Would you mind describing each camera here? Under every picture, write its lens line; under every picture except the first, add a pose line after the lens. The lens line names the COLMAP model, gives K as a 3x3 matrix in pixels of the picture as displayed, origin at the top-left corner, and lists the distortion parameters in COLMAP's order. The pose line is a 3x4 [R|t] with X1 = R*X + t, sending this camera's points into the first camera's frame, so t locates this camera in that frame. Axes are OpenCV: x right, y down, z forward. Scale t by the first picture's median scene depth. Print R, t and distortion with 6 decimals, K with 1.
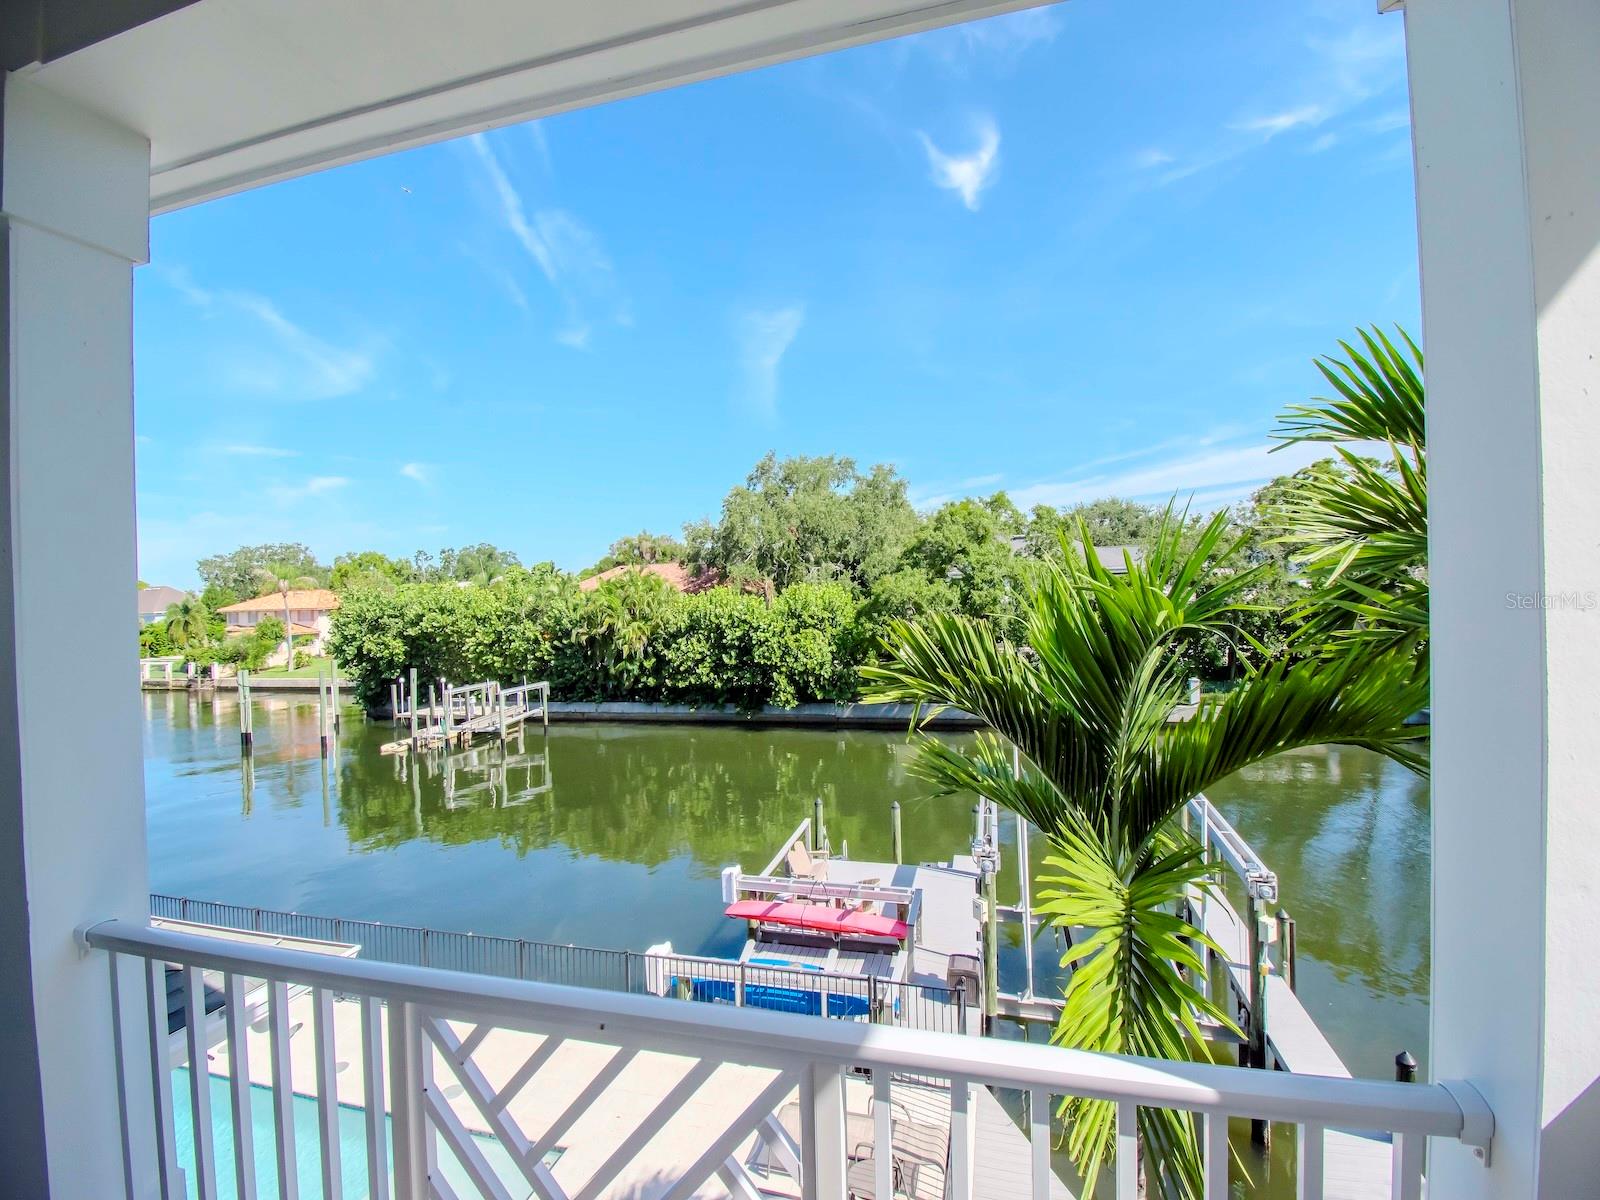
lens RADIAL K [[704.1, 0, 808.6], [0, 704.1, 599.1], [0, 0, 1]] dist [0.026351, -0.030465]
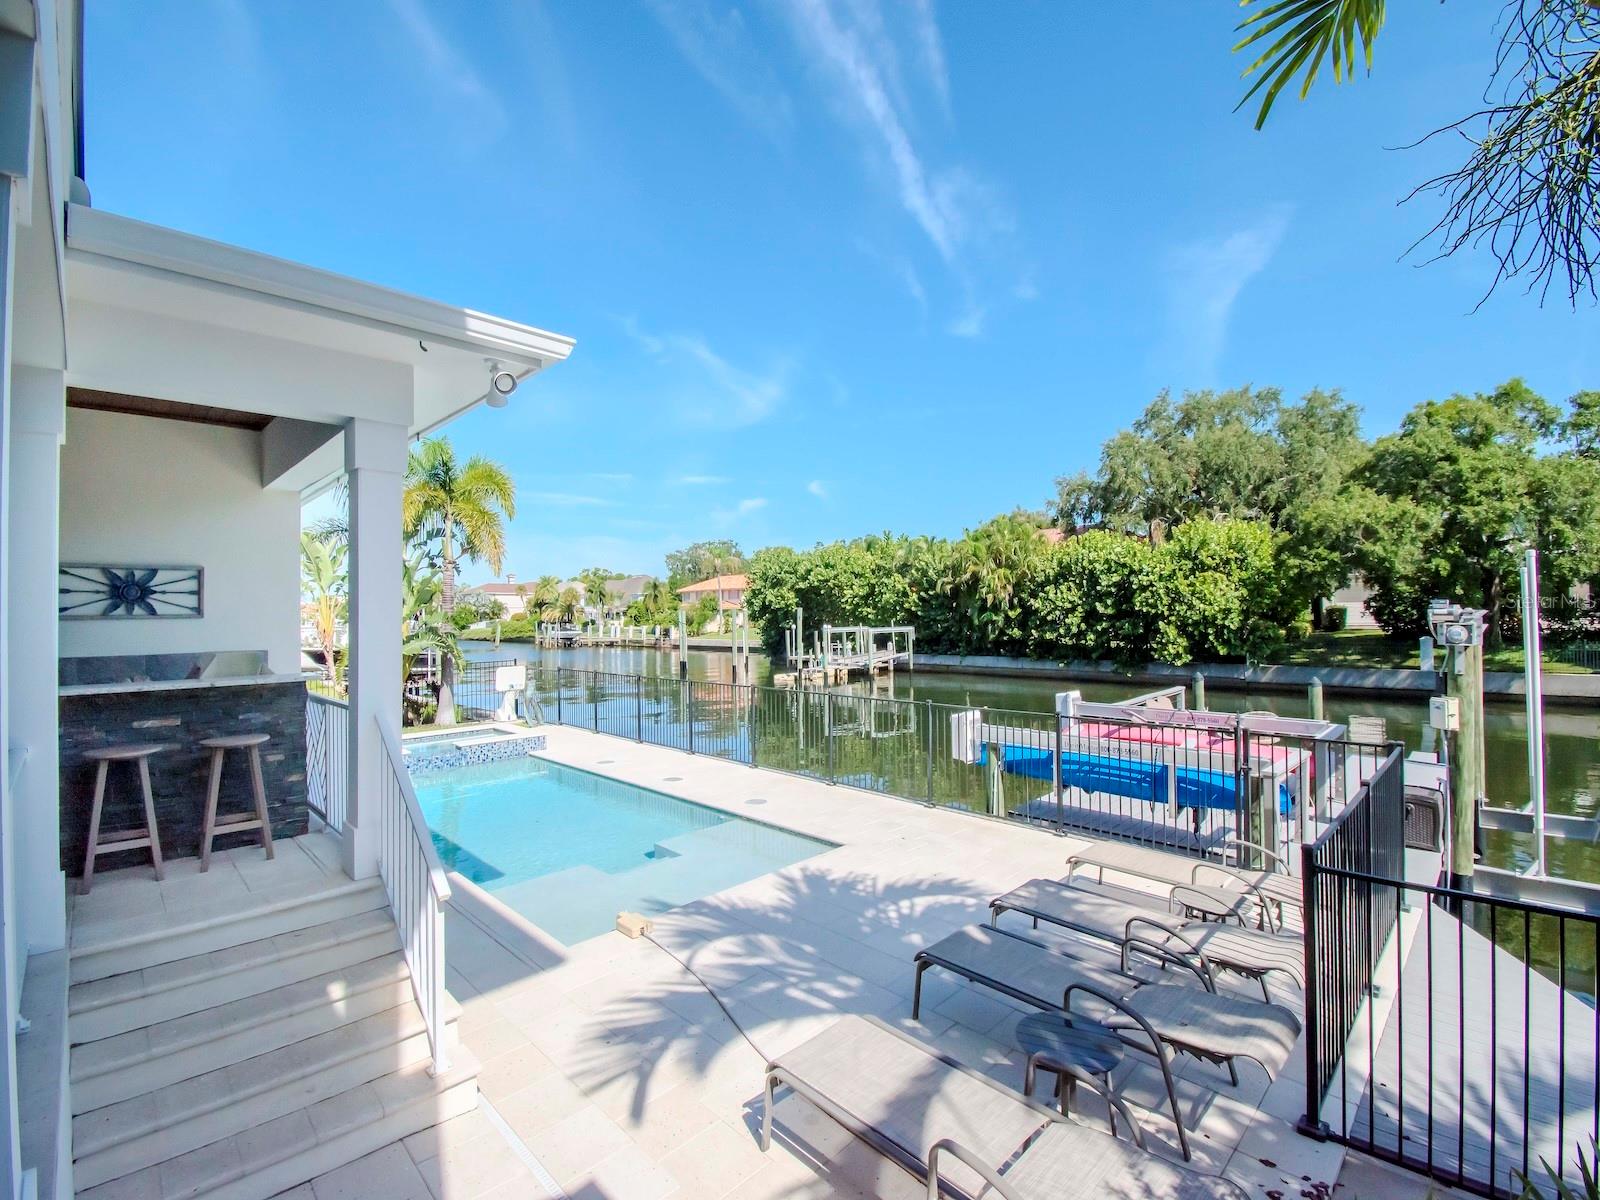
lens RADIAL K [[711.0, 0, 808.6], [0, 711.0, 606.3], [0, 0, 1]] dist [0.020146, -0.026147]
pose [[0.864484, 0.007327, -0.502607, 0.015851], [-0.012535, 0.999897, -0.006984, 0.090152], [0.502504, 0.012338, 0.864487, 0.031619]]
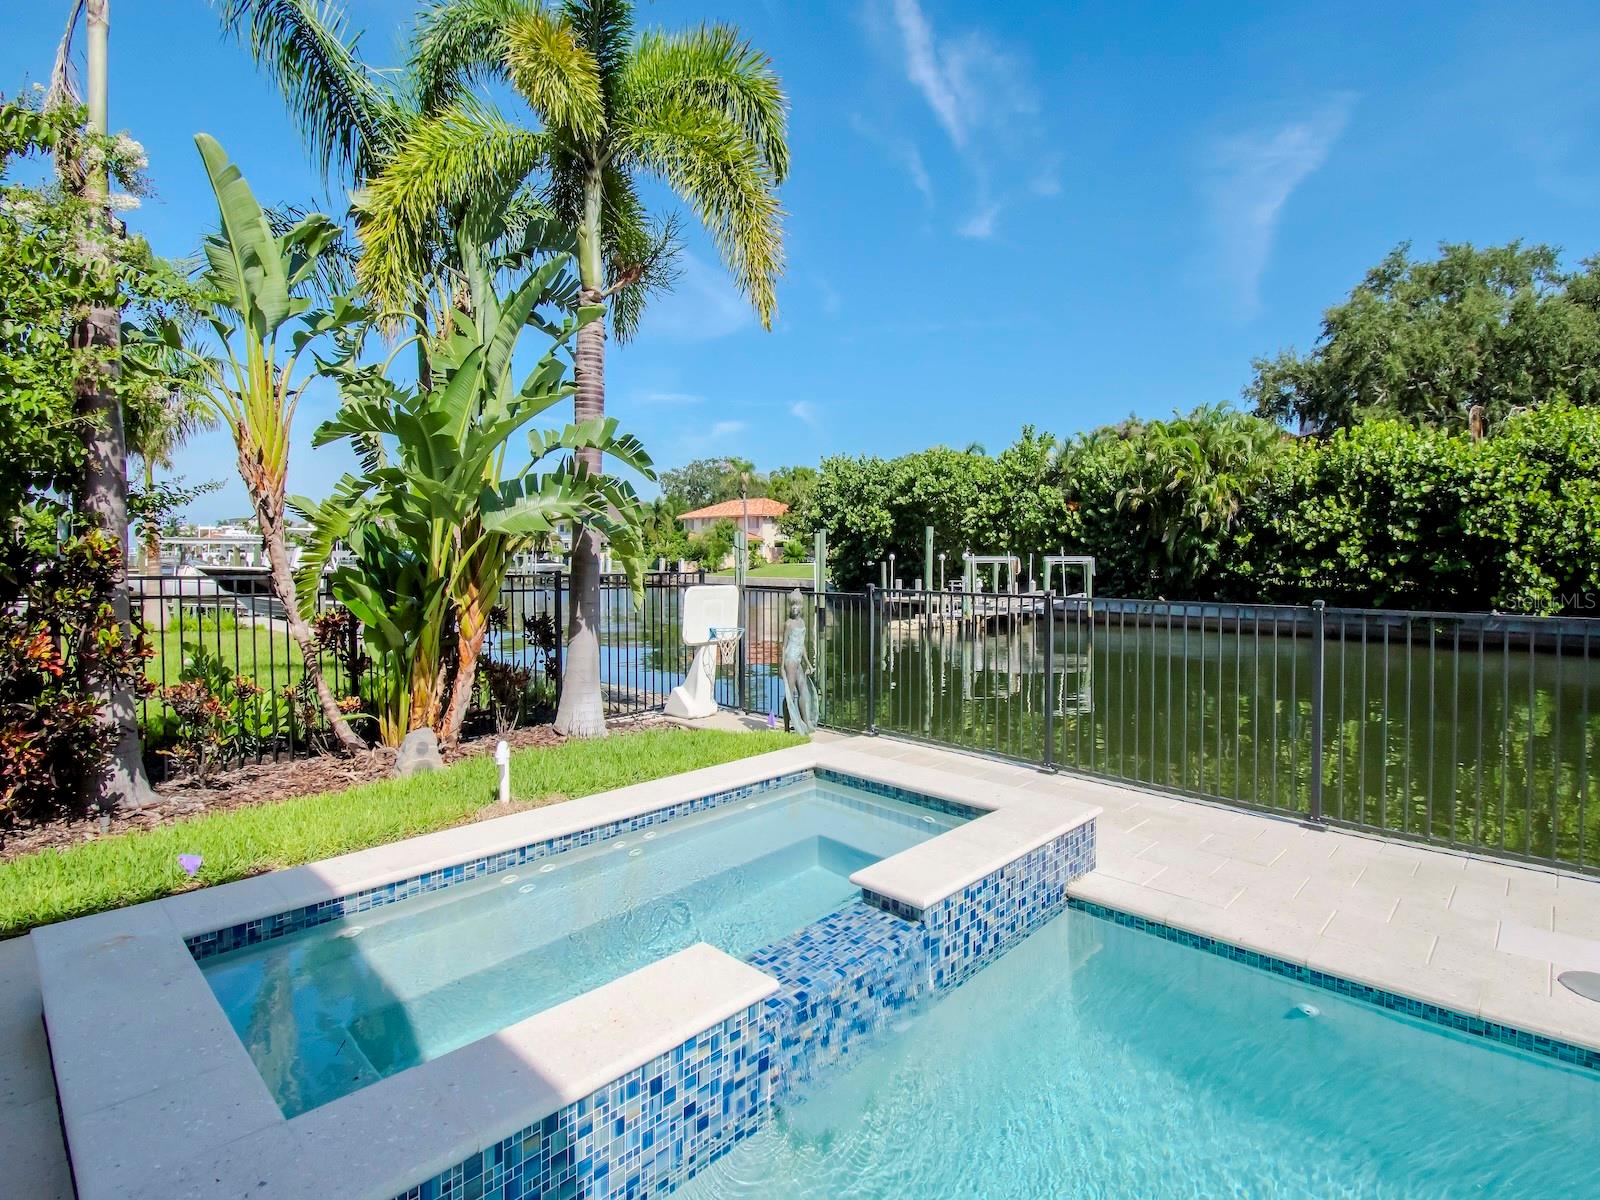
lens RADIAL K [[797.9, 0, 800.0], [0, 797.9, 600.0], [0, 0, 1]] dist [0.025983, -0.034702]
pose [[0.874116, 0.055324, -0.482557, -0.220574], [-0.031727, 0.997874, 0.056933, 0.115557], [0.484681, -0.034456, 0.874012, 0.142753]]
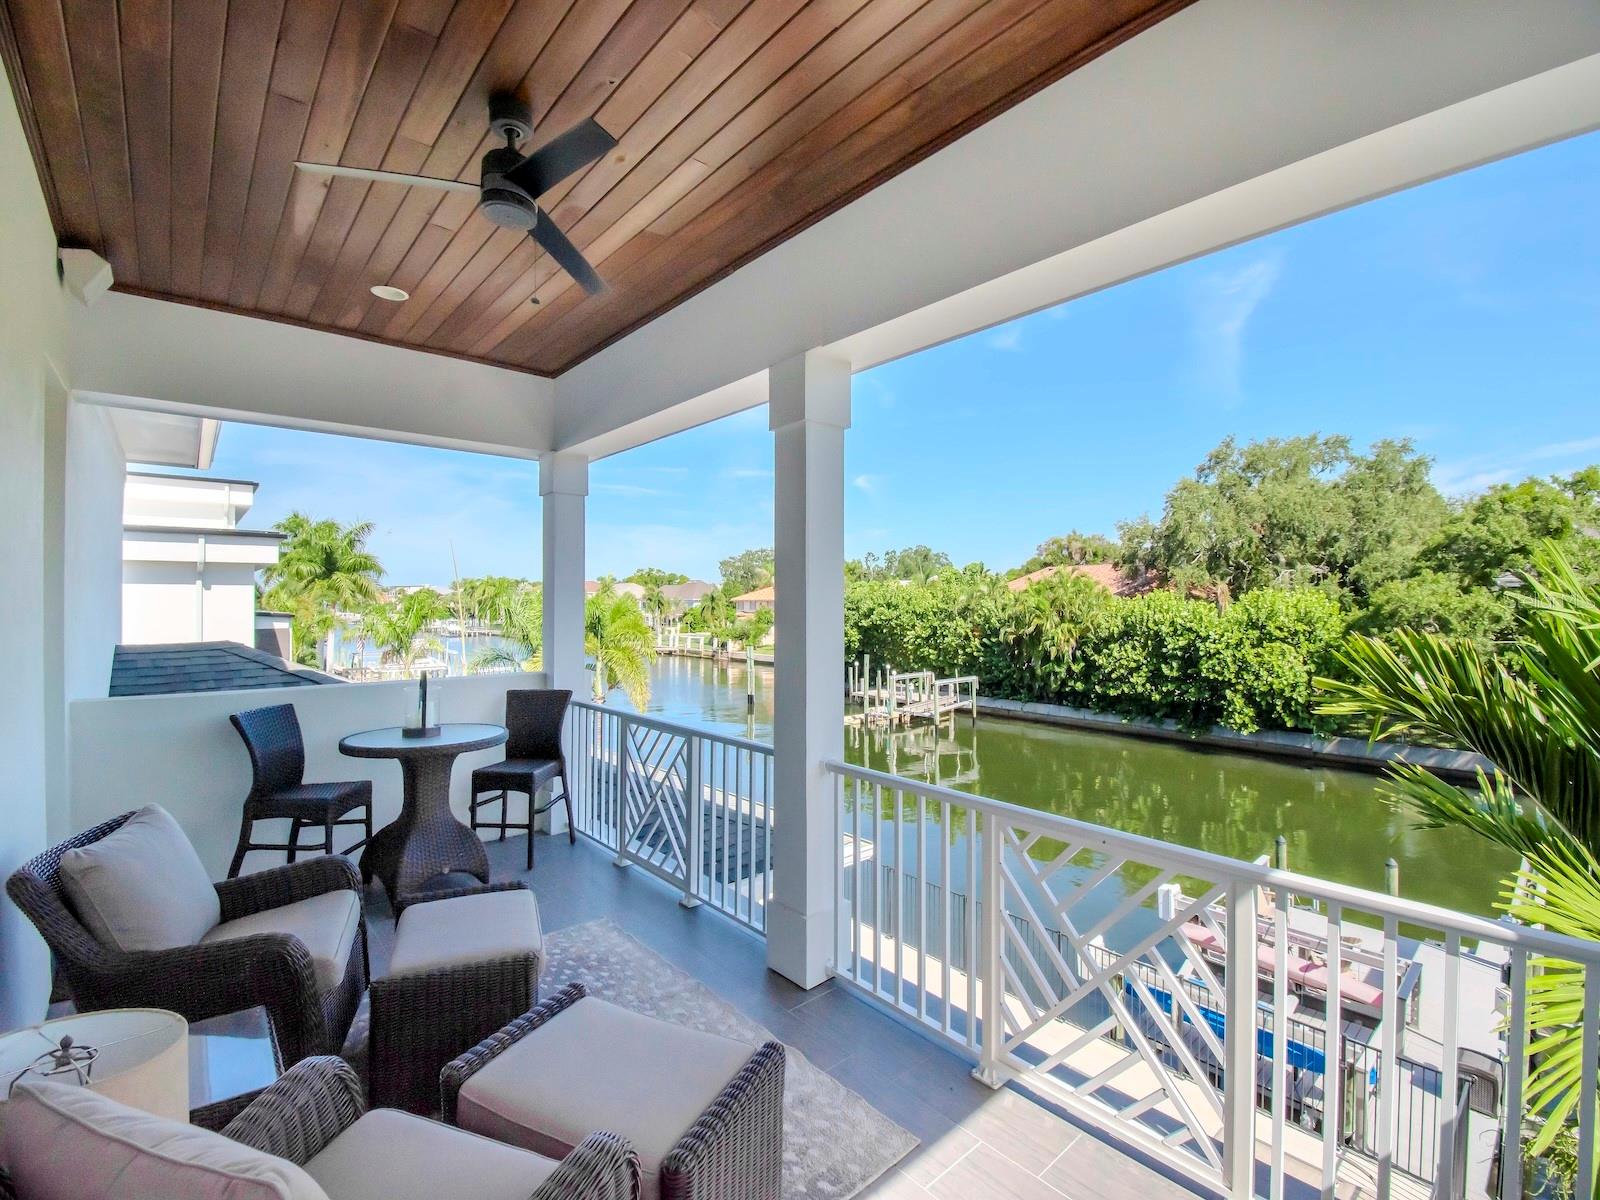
lens RADIAL K [[709.3, 0, 800.0], [0, 709.3, 582.7], [0, 0, 1]] dist [0.016033, -0.023839]
pose [[0.829242, 0.017161, -0.558626, 0.002396], [-0.030111, 0.999449, -0.013994, -0.000606], [0.558077, 0.028425, 0.829302, -0.031566]]
